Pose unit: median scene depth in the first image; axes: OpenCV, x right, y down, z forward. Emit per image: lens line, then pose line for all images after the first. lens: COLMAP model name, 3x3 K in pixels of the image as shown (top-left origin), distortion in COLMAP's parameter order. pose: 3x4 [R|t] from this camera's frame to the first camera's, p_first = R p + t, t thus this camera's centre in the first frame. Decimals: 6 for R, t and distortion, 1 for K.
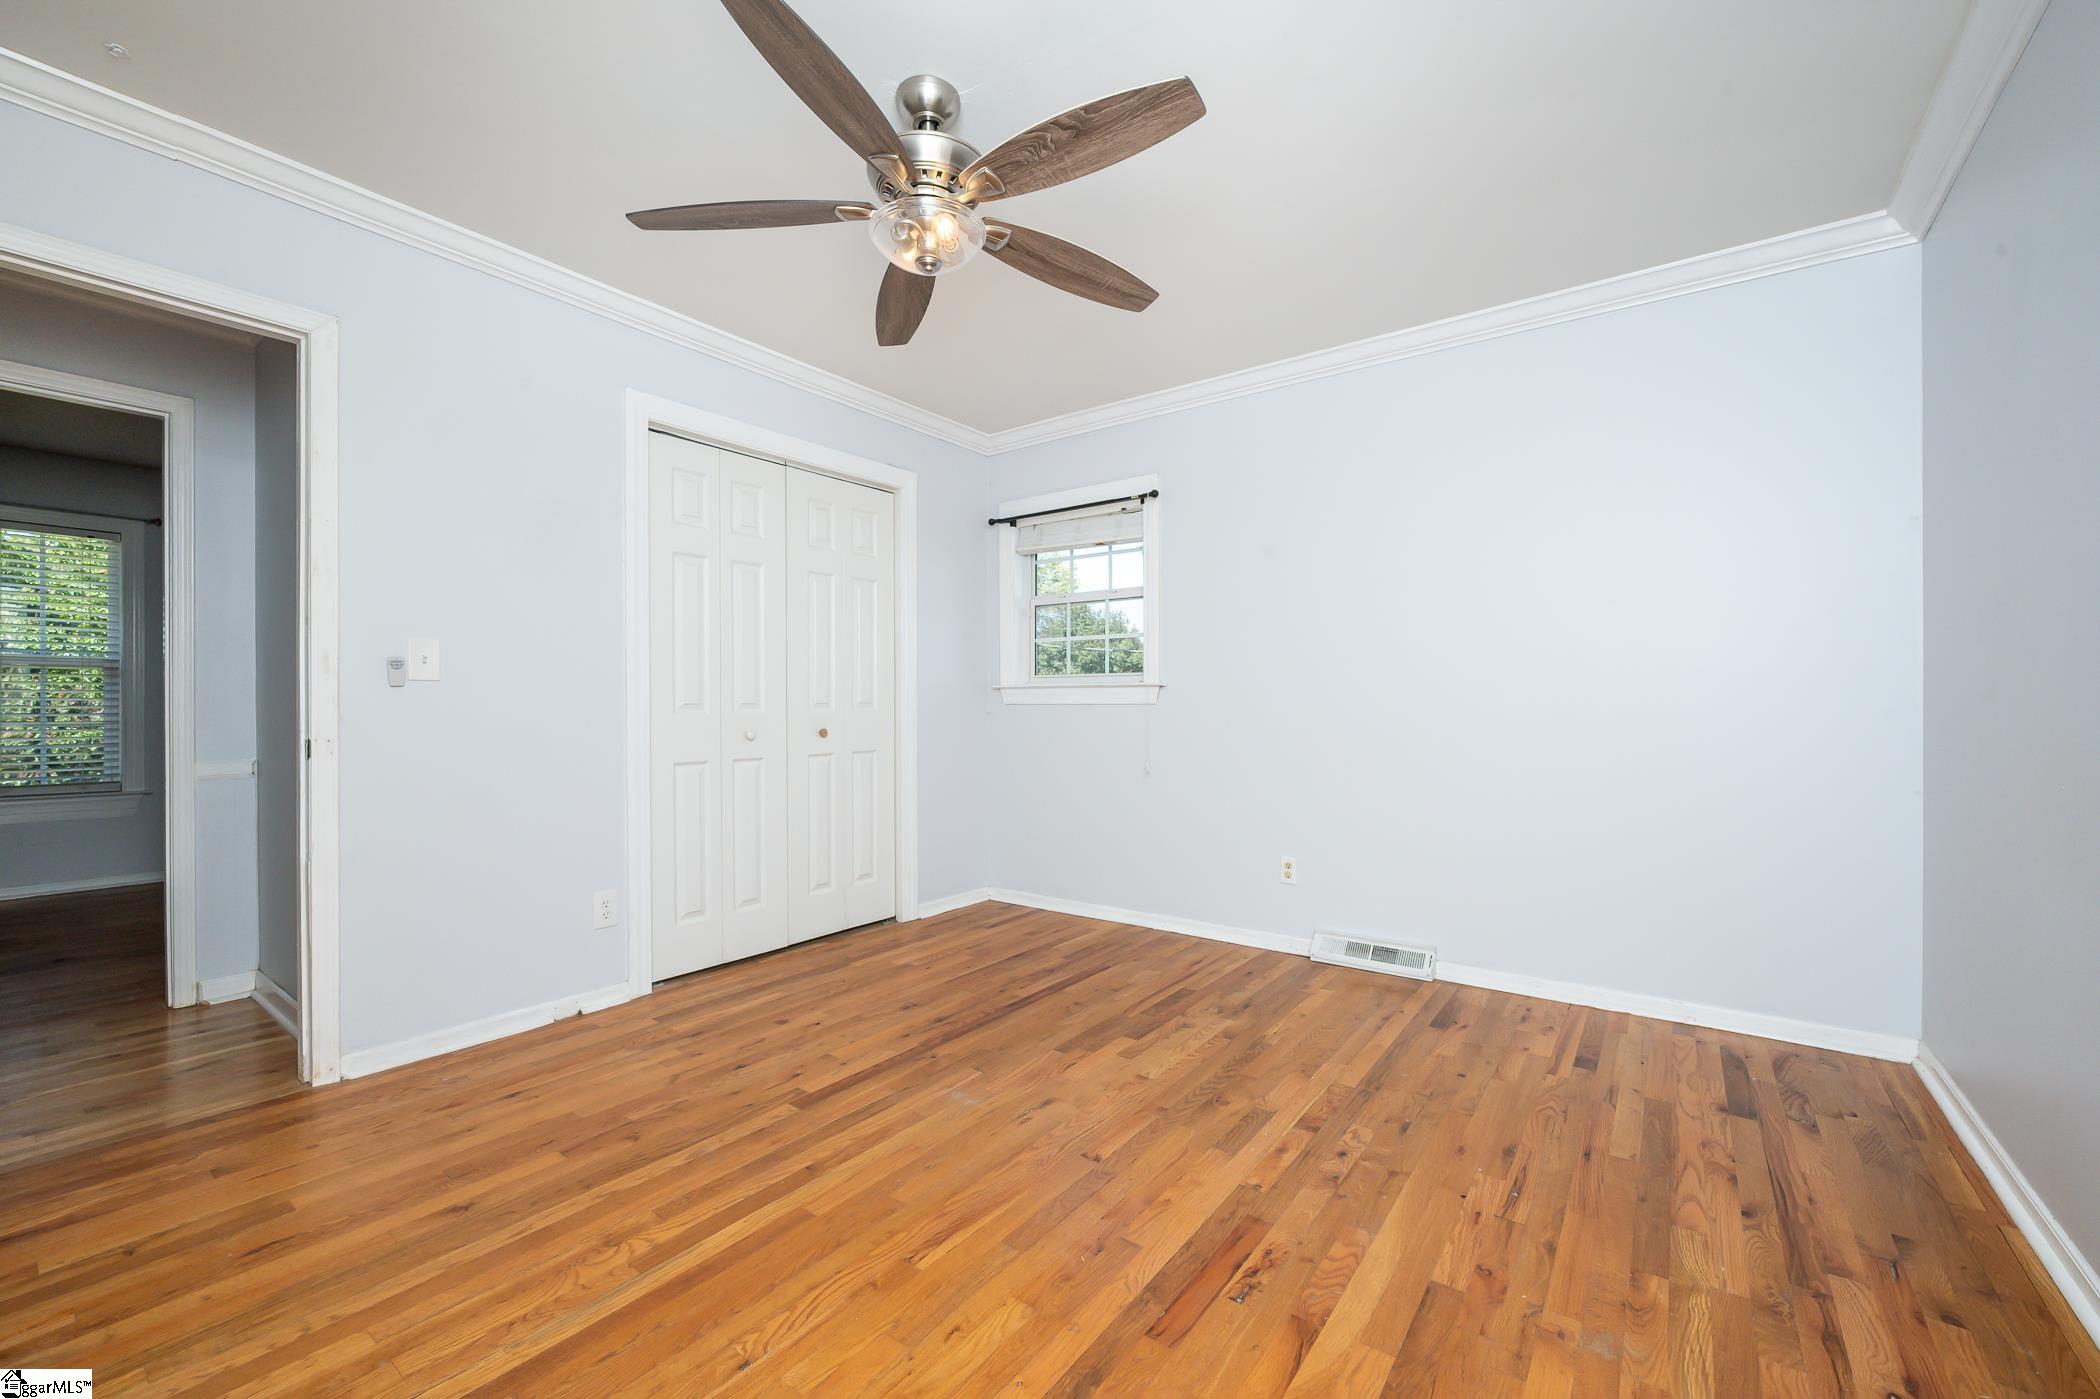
lens RADIAL K [[836.1, 0, 1054.9], [0, 836.1, 706.5], [0, 0, 1]] dist [-0.009434, 0.000096]
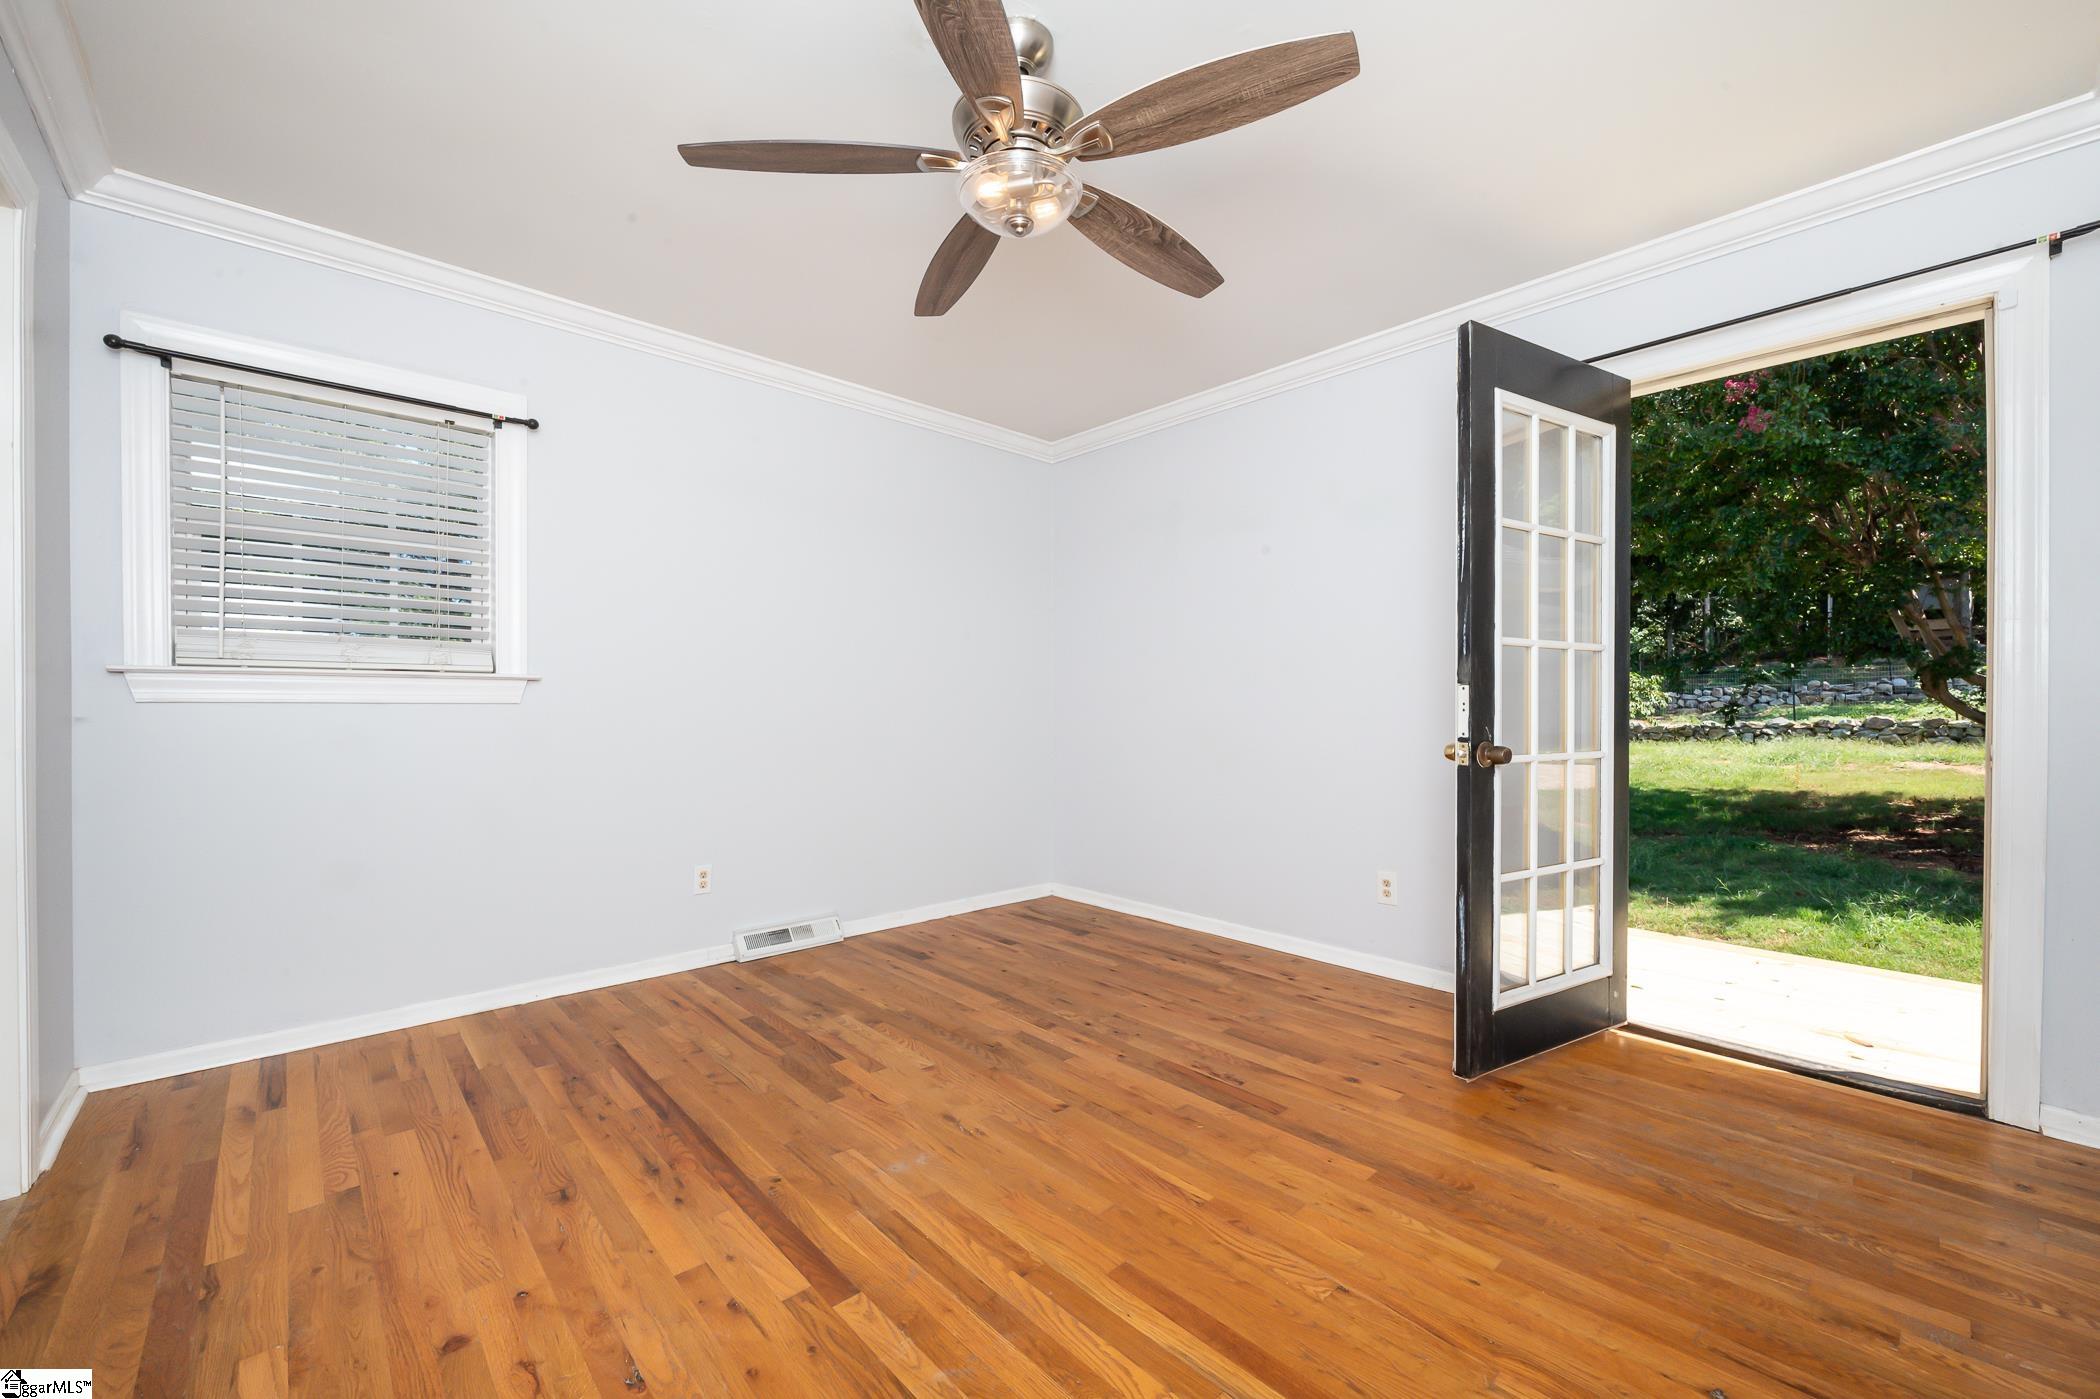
lens RADIAL K [[836.1, 0, 1055.2], [0, 836.1, 704.3], [0, 0, 1]] dist [-0.009434, 0.000096]
pose [[0.186918, 0.003014, 0.982371, -0.805180], [0.000837, 0.999994, -0.003227, 0.001788], [-0.982375, 0.001425, 0.186915, 0.606227]]
